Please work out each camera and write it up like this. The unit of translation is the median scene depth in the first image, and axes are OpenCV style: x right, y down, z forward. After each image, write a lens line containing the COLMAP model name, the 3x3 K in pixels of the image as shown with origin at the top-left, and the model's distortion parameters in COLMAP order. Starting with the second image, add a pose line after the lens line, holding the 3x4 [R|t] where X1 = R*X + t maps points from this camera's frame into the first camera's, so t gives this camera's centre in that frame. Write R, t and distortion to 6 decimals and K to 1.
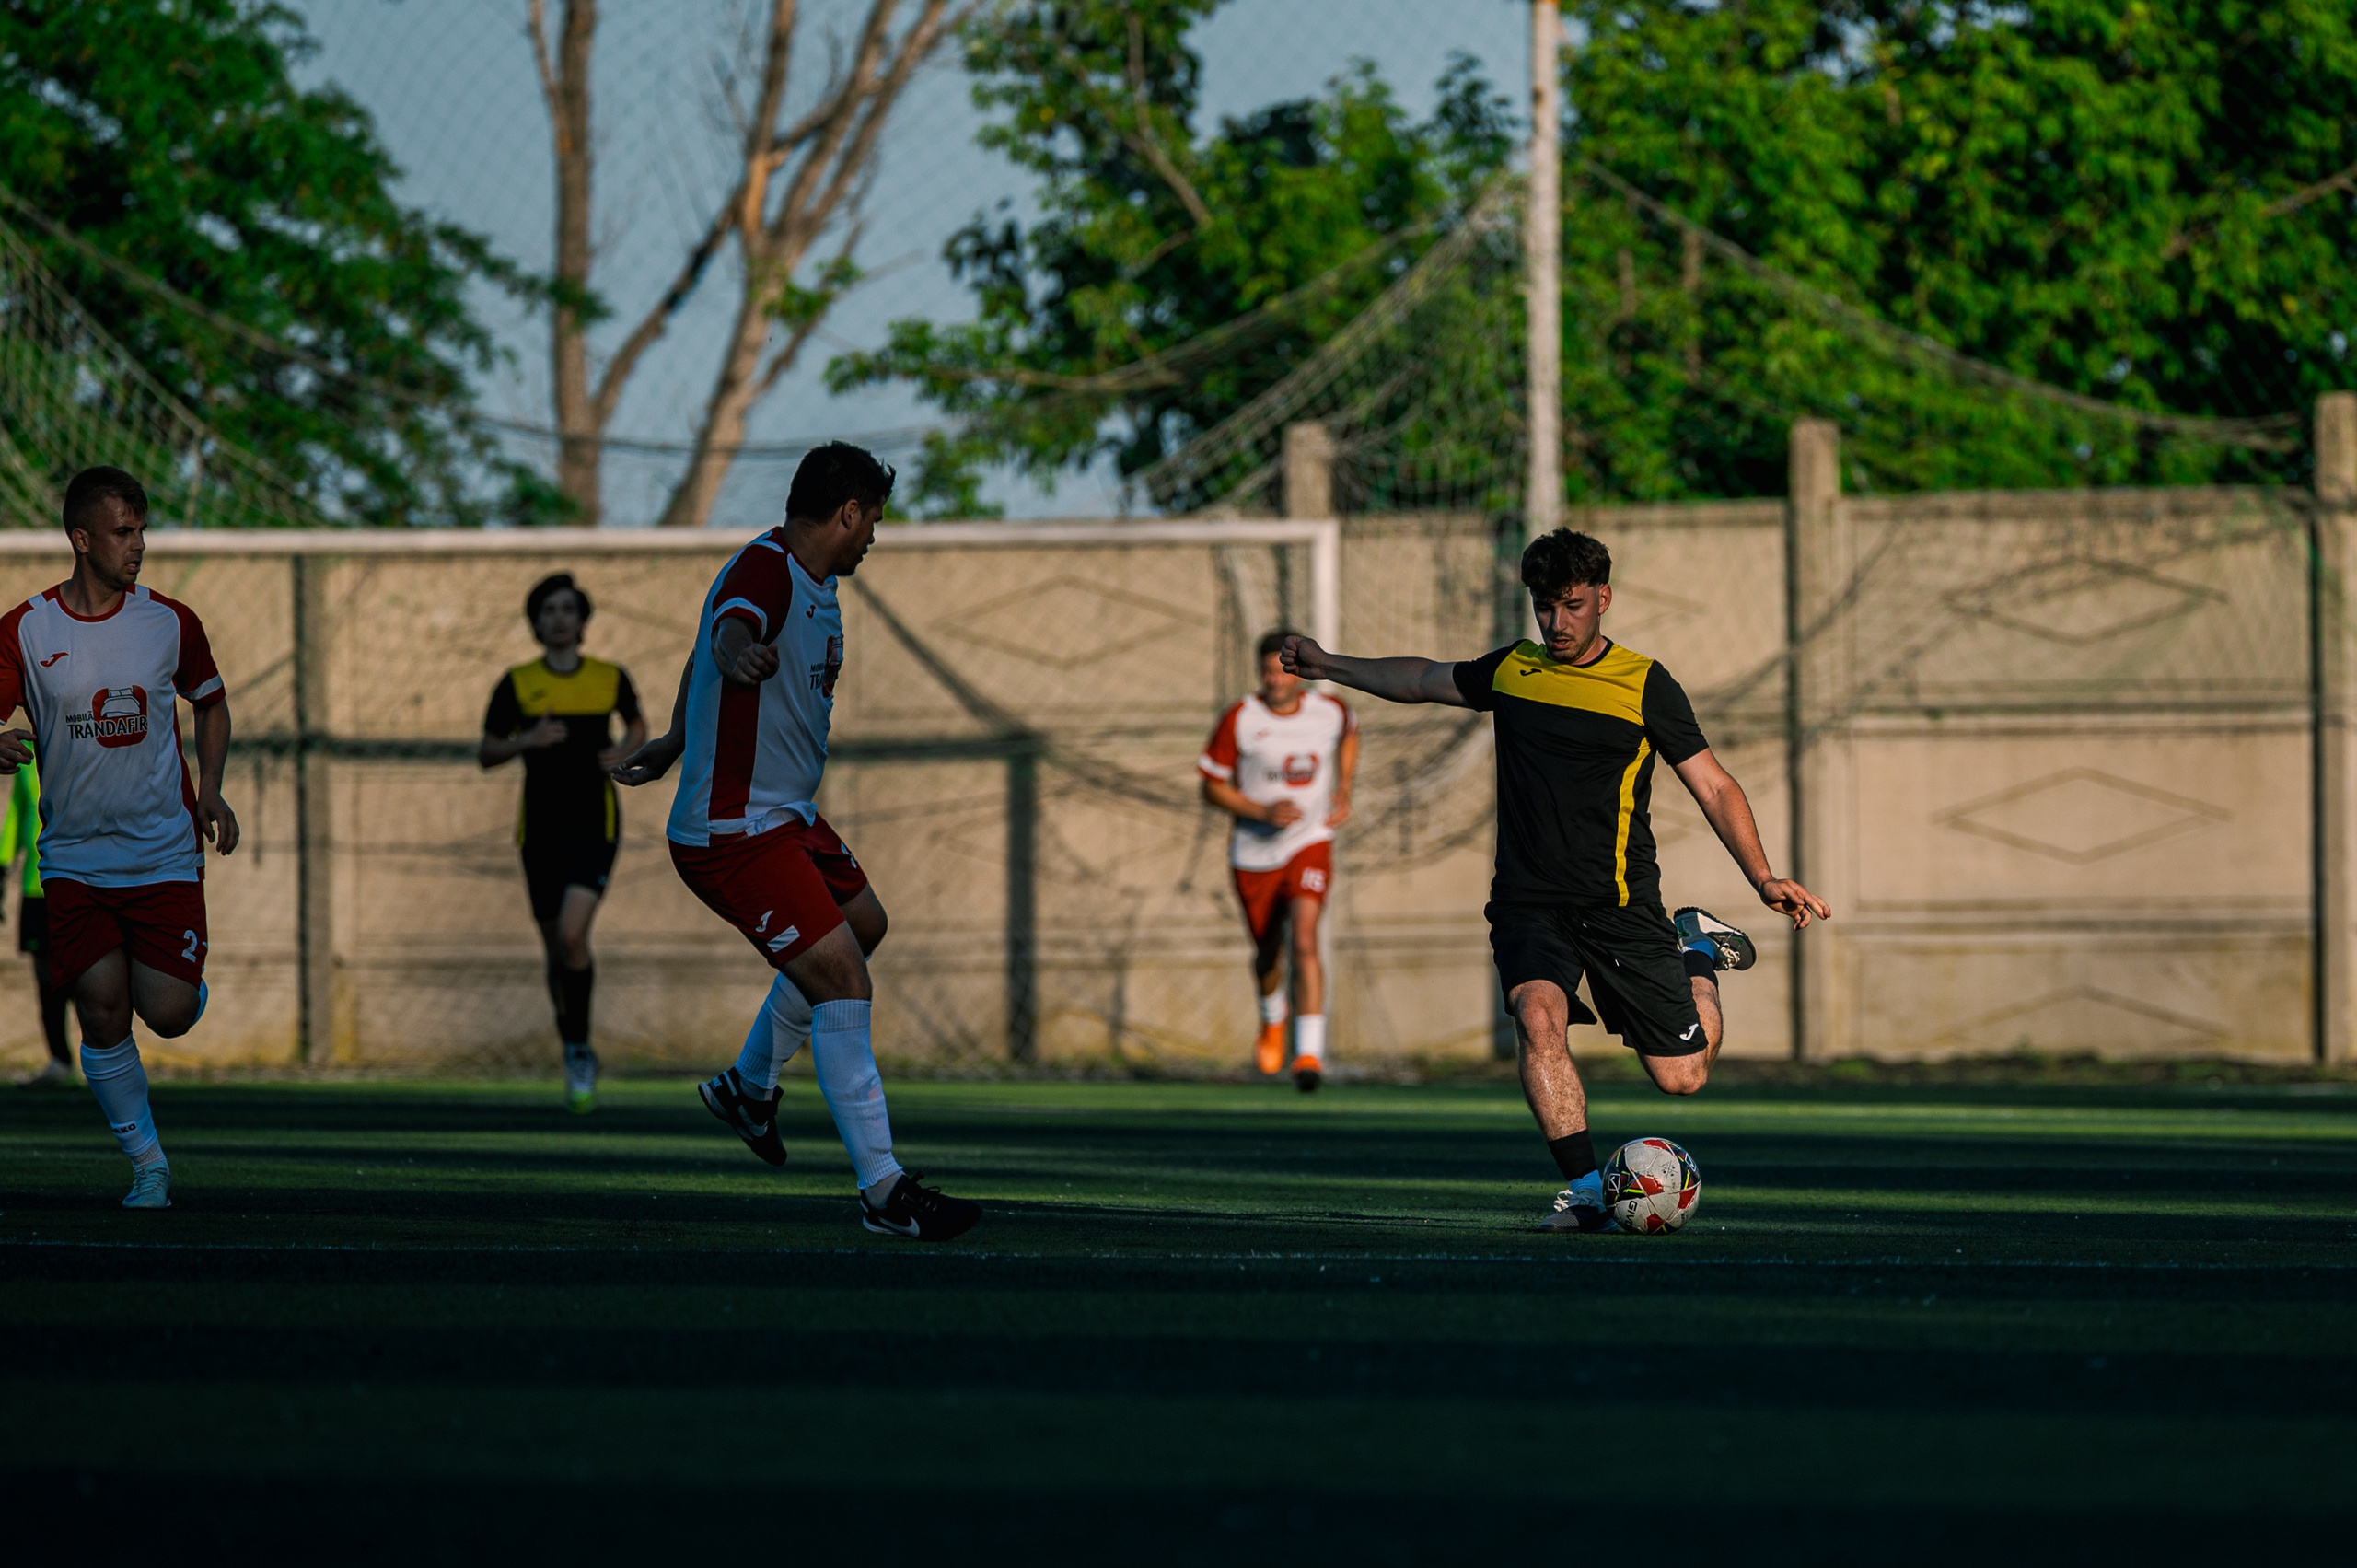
lens RADIAL K [[13554.3, 0, 1109.4], [0, 13554.3, 784.4], [0, 0, 1]] dist [-2.293733, 223.652068]
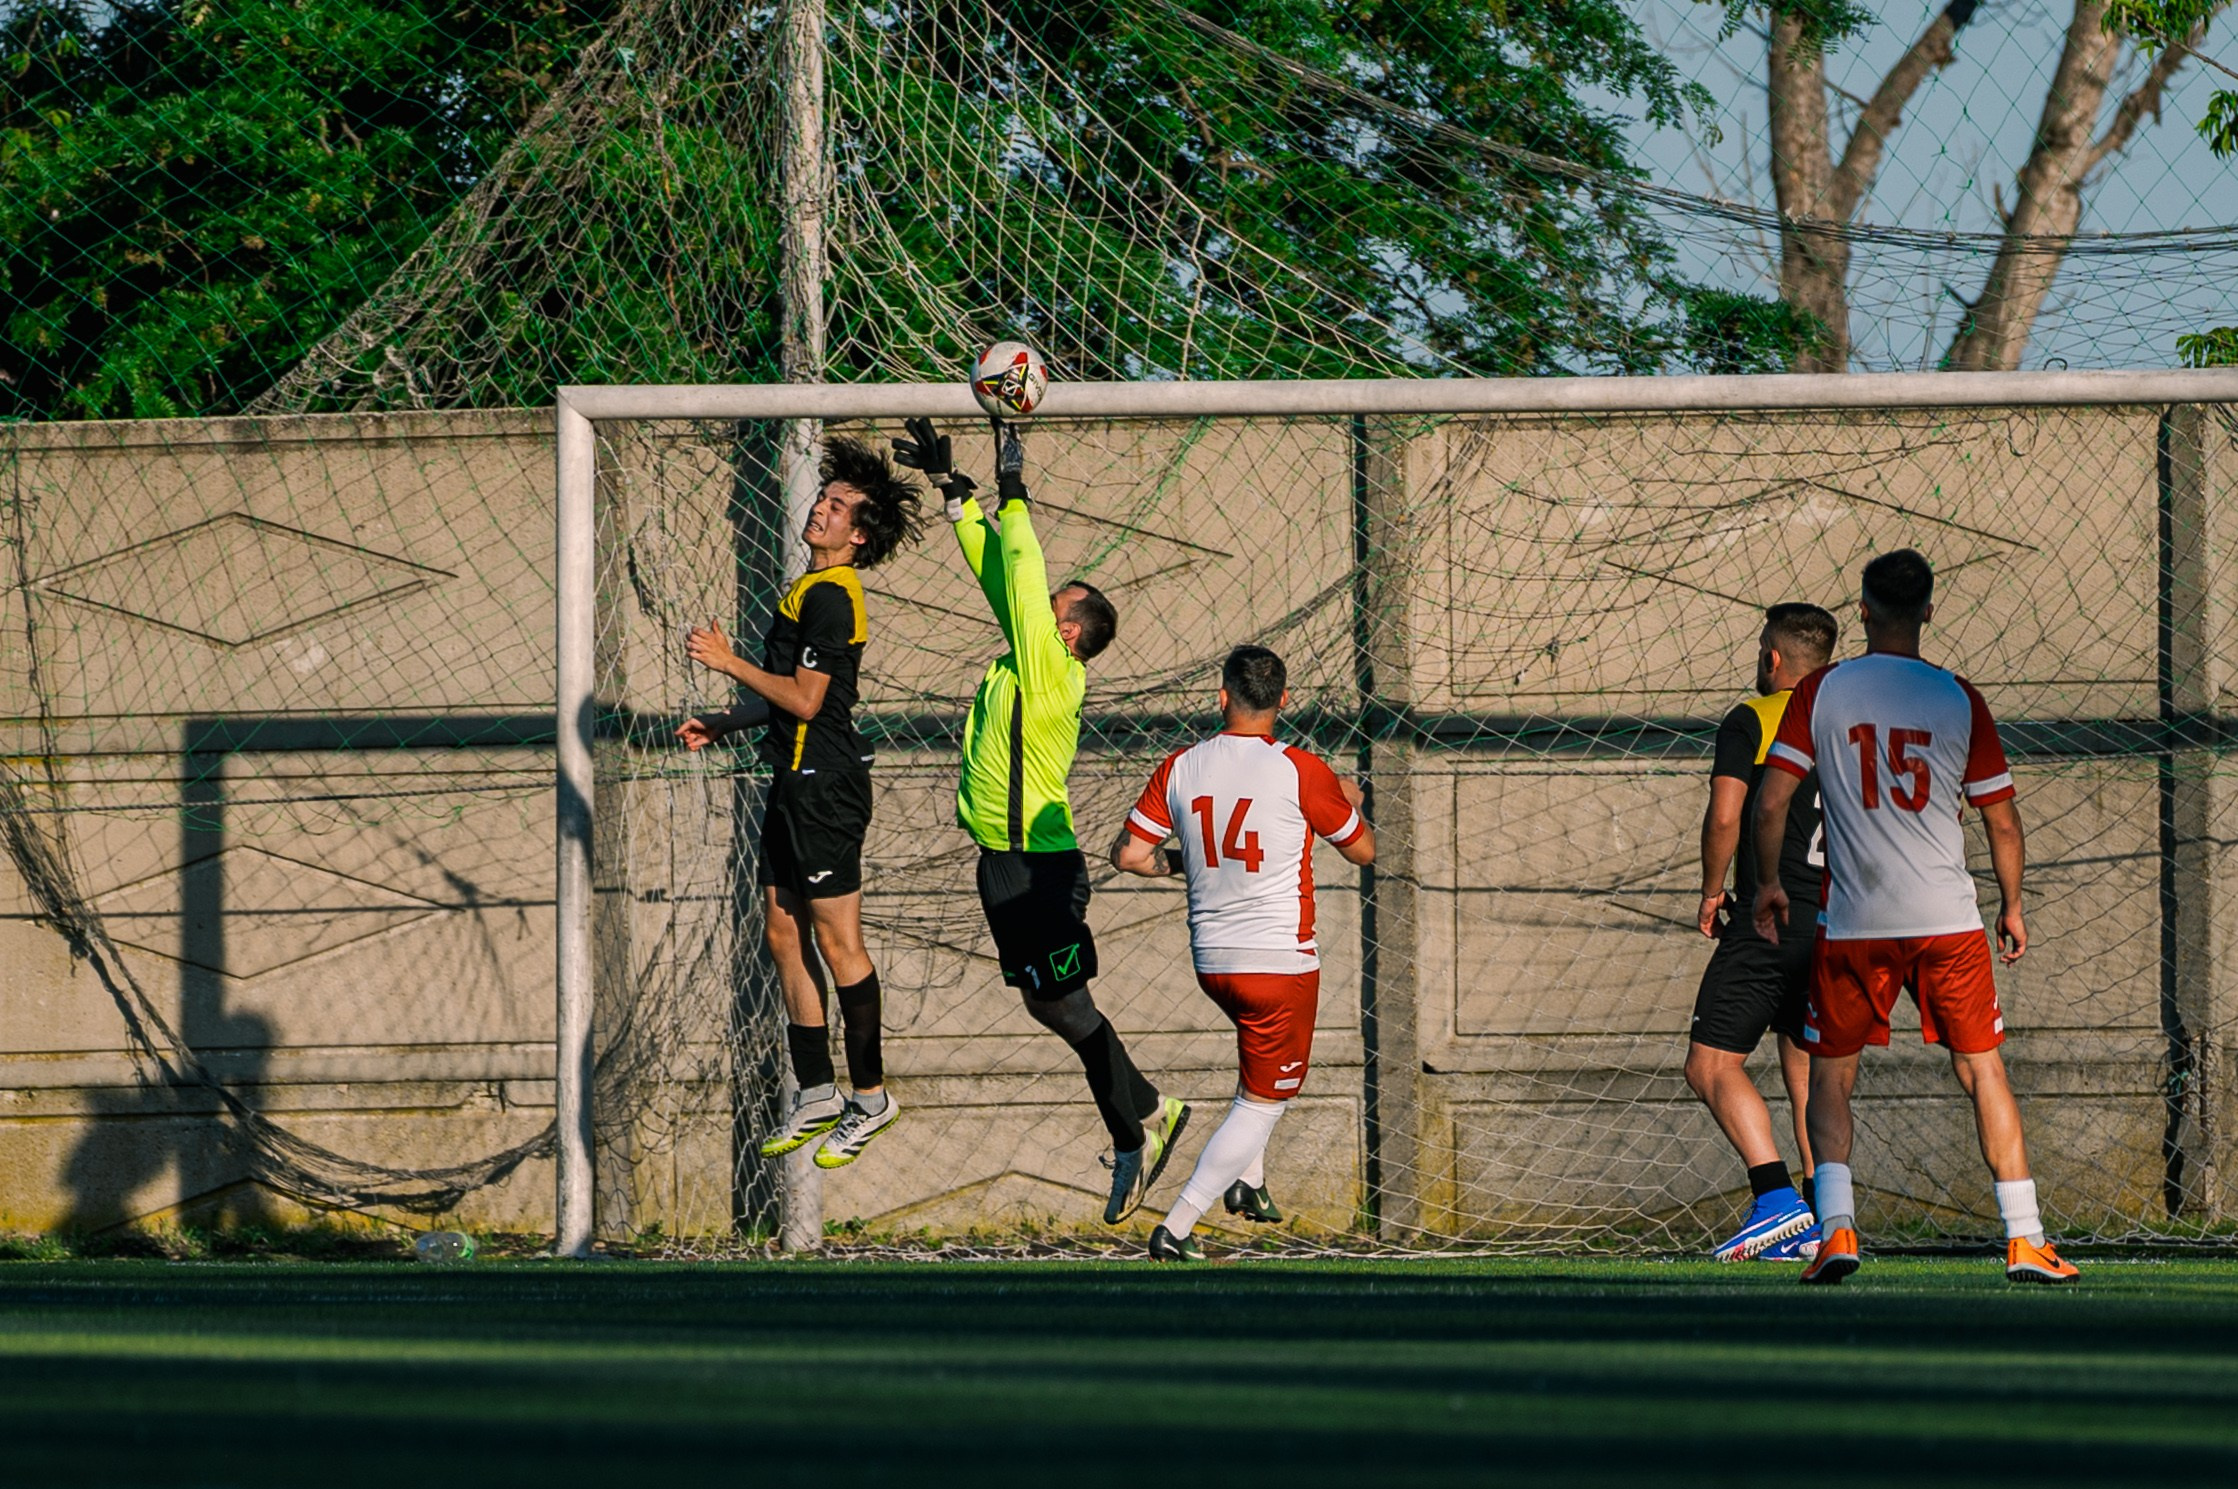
lens RADIAL K [[12869.8, 0, 1053.3], [0, 12869.8, 744.9], [0, 0, 1]] dist [-2.293733, 223.652068]
pose [[0.997644, -0.005077, -0.068414, -0.033833], [0.003760, 0.999805, -0.019378, 0.009535], [0.068499, 0.019075, 0.997469, 0.408029]]
